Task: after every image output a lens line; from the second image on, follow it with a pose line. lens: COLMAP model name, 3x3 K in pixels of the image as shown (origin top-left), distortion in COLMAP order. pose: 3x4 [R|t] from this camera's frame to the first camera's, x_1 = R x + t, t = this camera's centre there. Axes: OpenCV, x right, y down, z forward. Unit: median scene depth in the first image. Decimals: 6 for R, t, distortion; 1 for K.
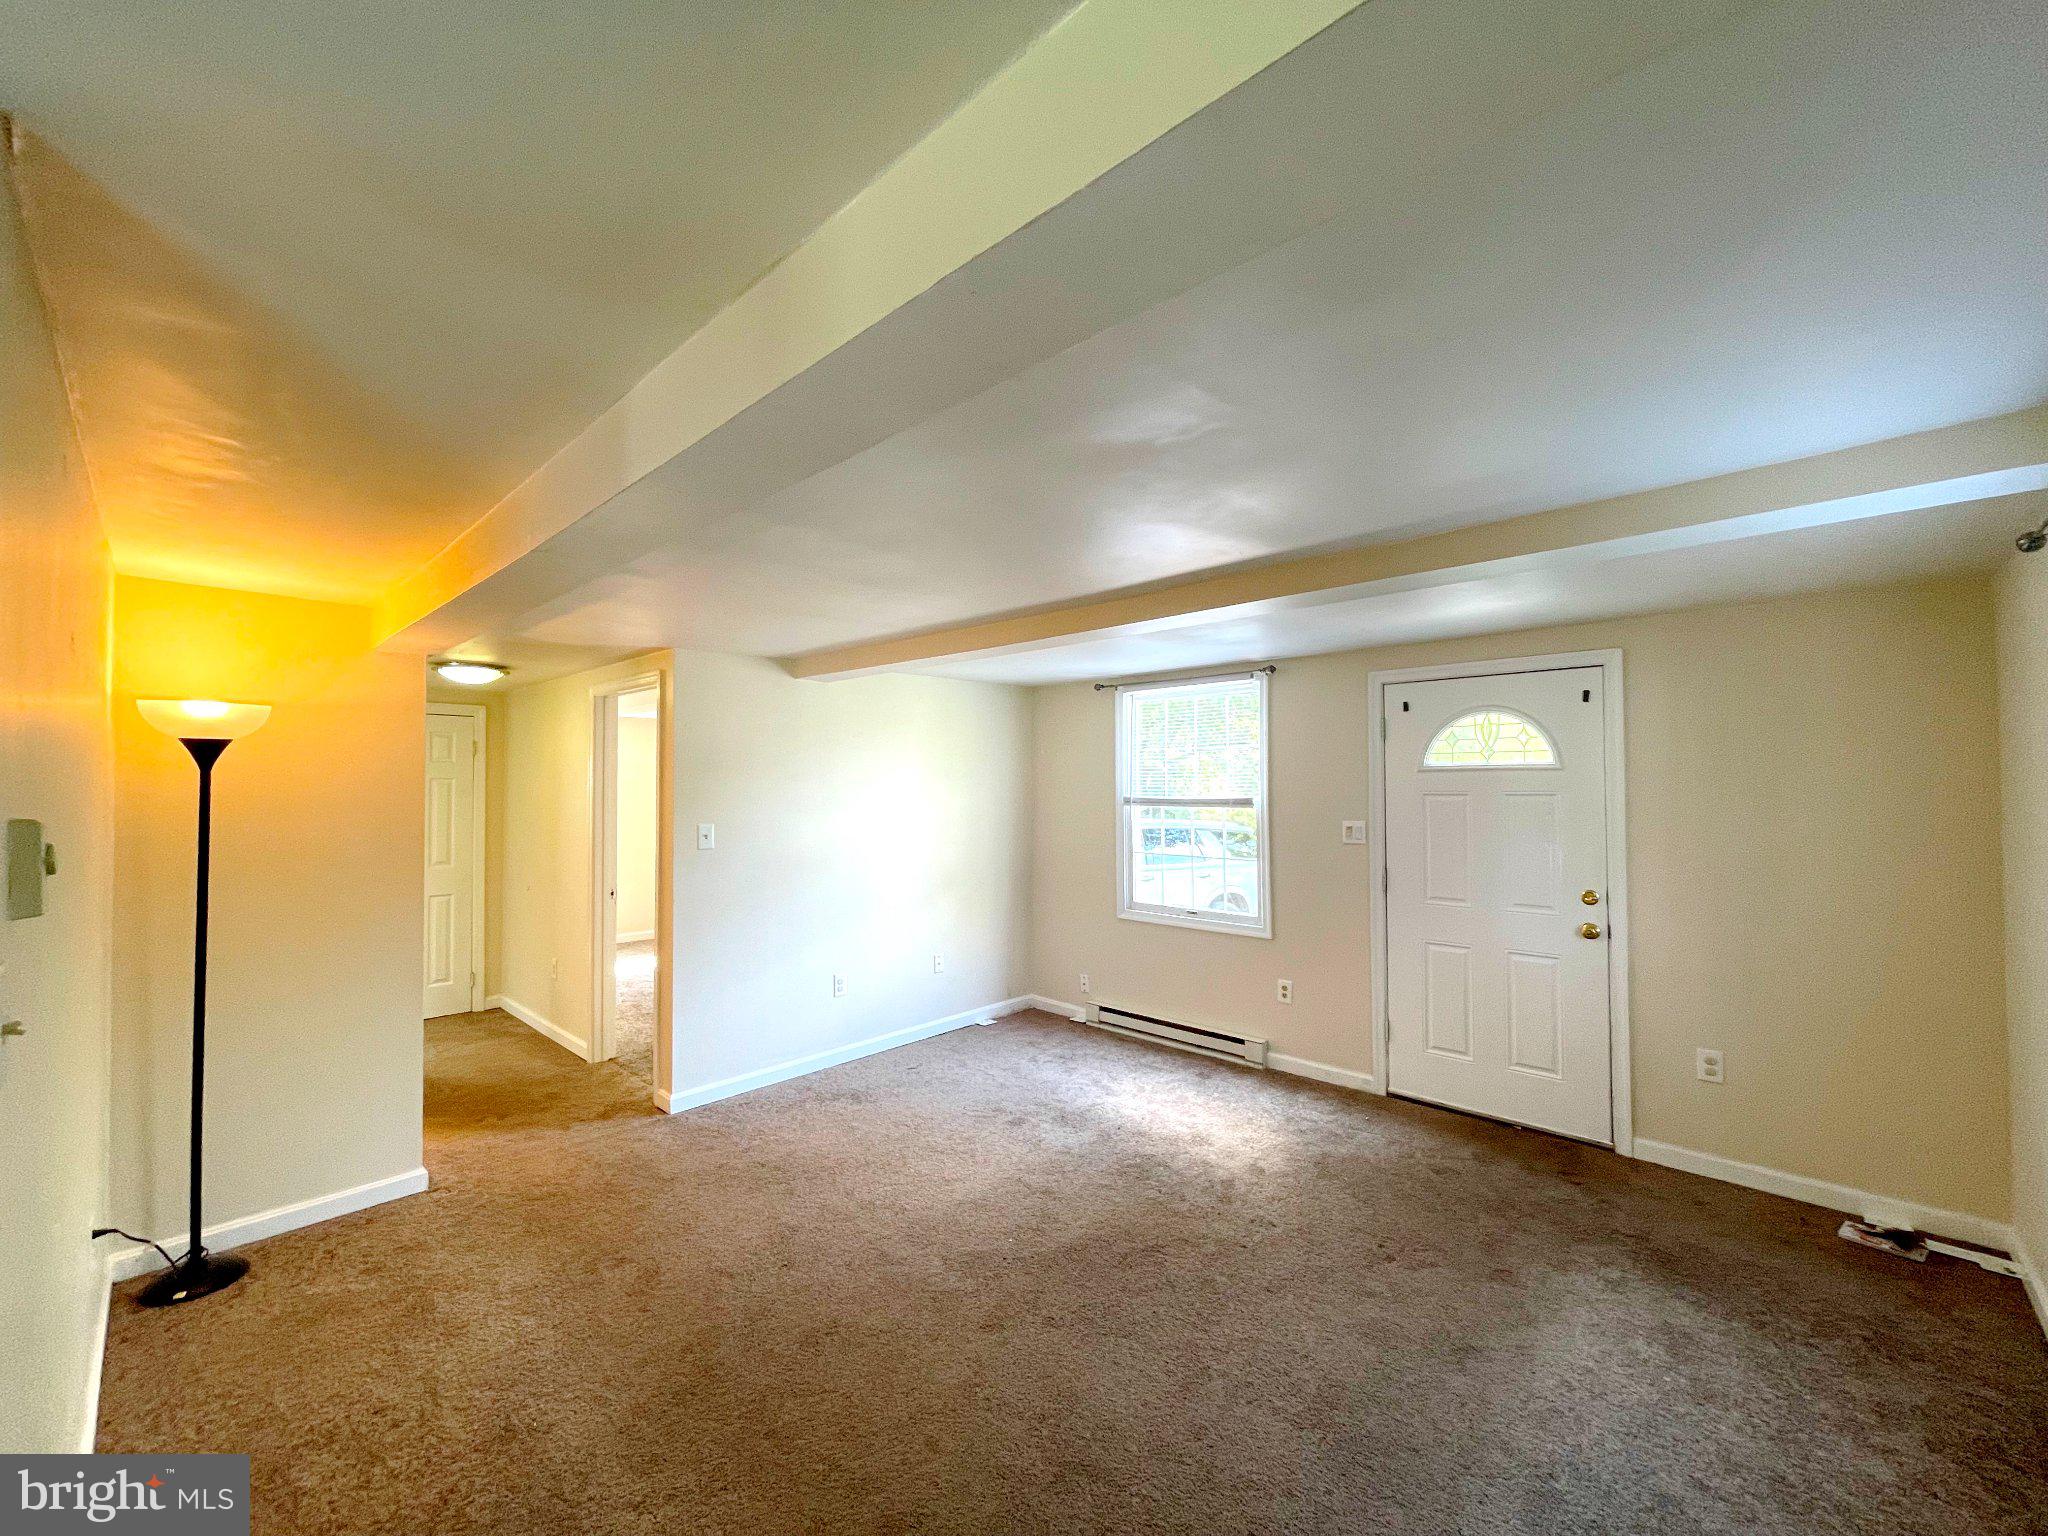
lens RADIAL K [[826.2, 0, 1022.9], [0, 826.2, 773.2], [0, 0, 1]] dist [0.000080, 0.000117]
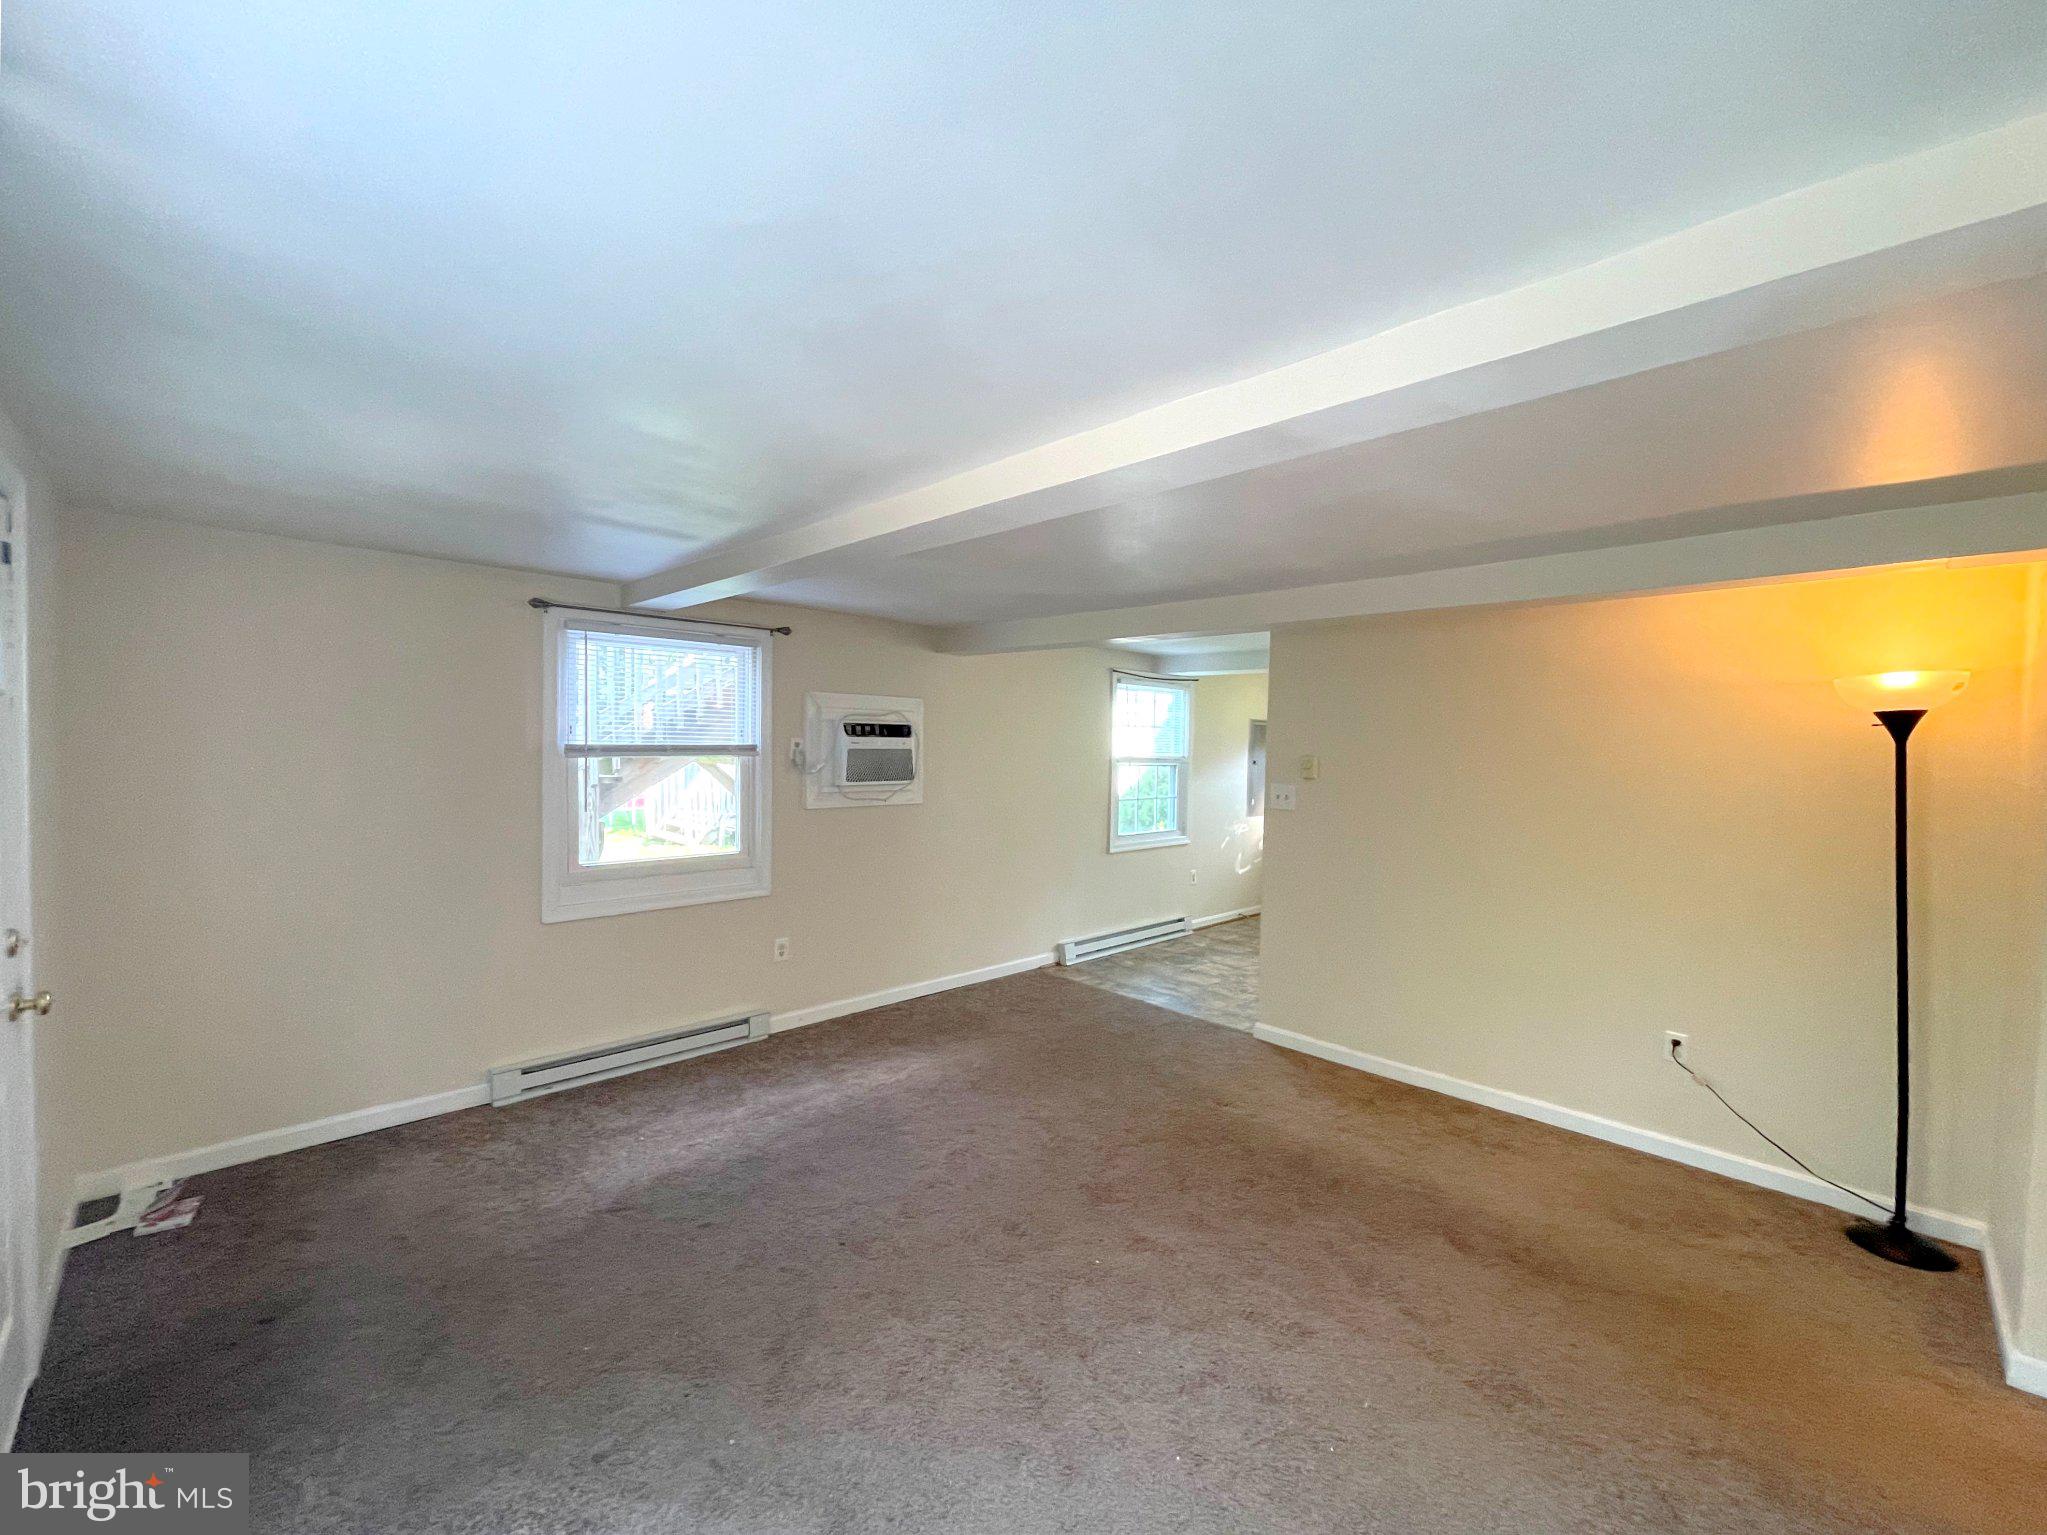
lens RADIAL K [[829.3, 0, 1023.5], [0, 829.3, 767.5], [0, 0, 1]] dist [0.000651, 0.000136]
pose [[-0.999307, -0.016979, 0.033112, 0.033409], [-0.016754, 0.999835, 0.007036, 0.024924], [-0.033226, 0.006476, -0.999427, 1.331841]]
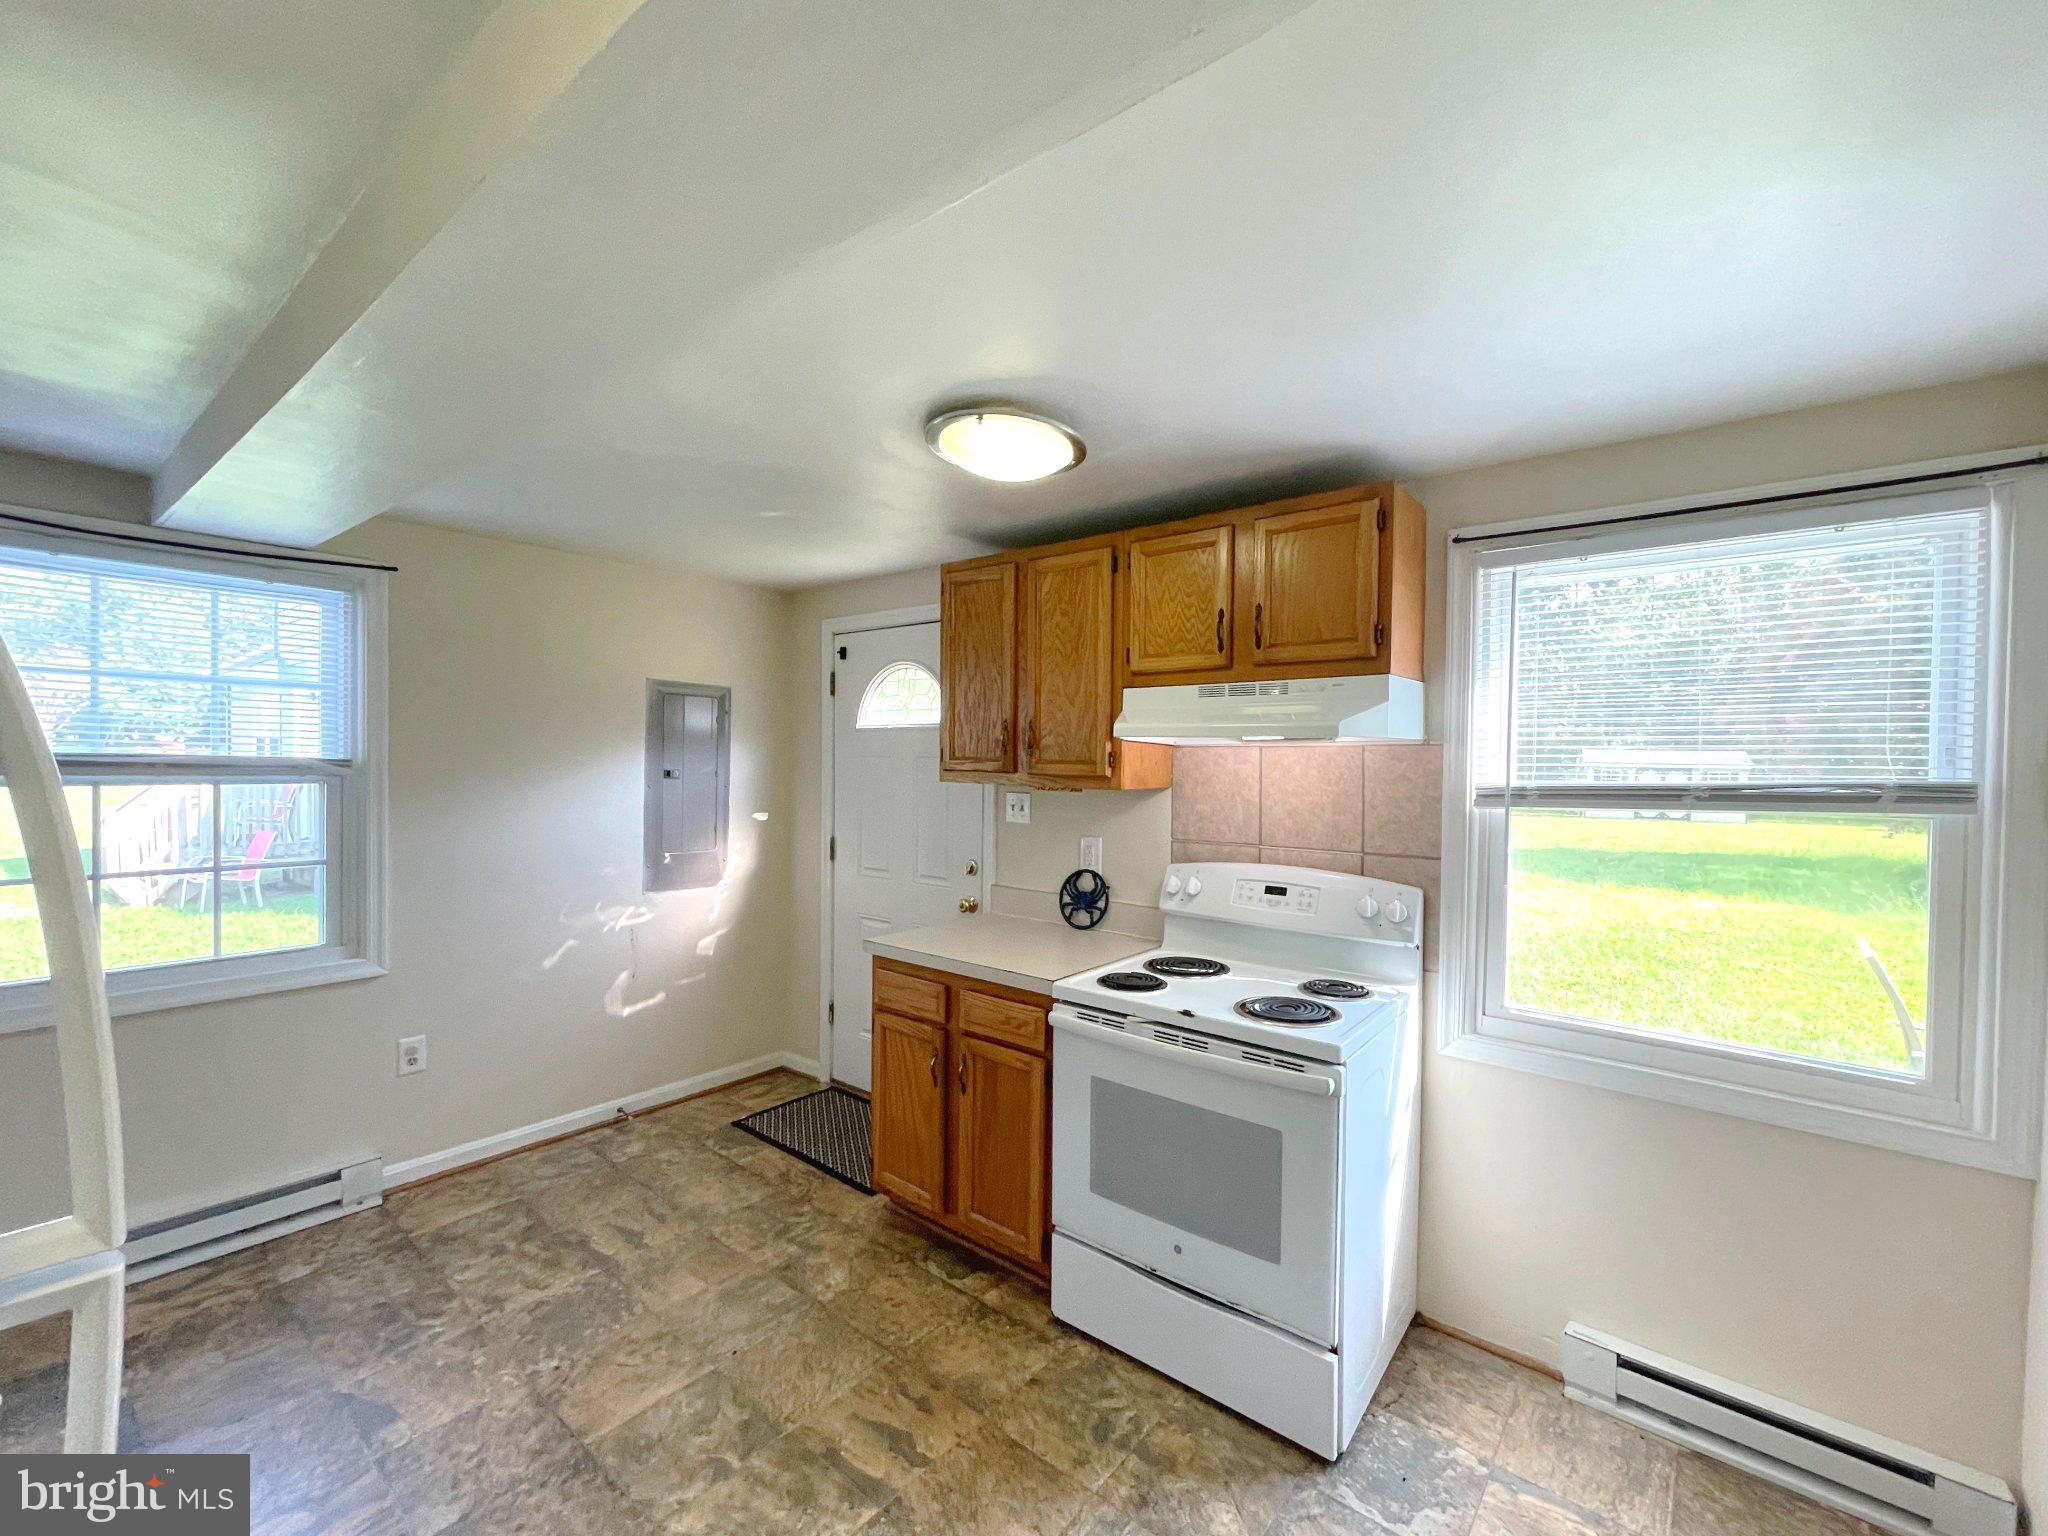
lens RADIAL K [[850.1, 0, 1045.9], [0, 850.1, 771.5], [0, 0, 1]] dist [-0.017746, -0.000022]
pose [[-0.994911, -0.009250, -0.100331, -0.750143], [-0.009182, 0.999957, -0.001134, 0.016275], [0.100338, -0.000207, -0.994953, 0.329114]]
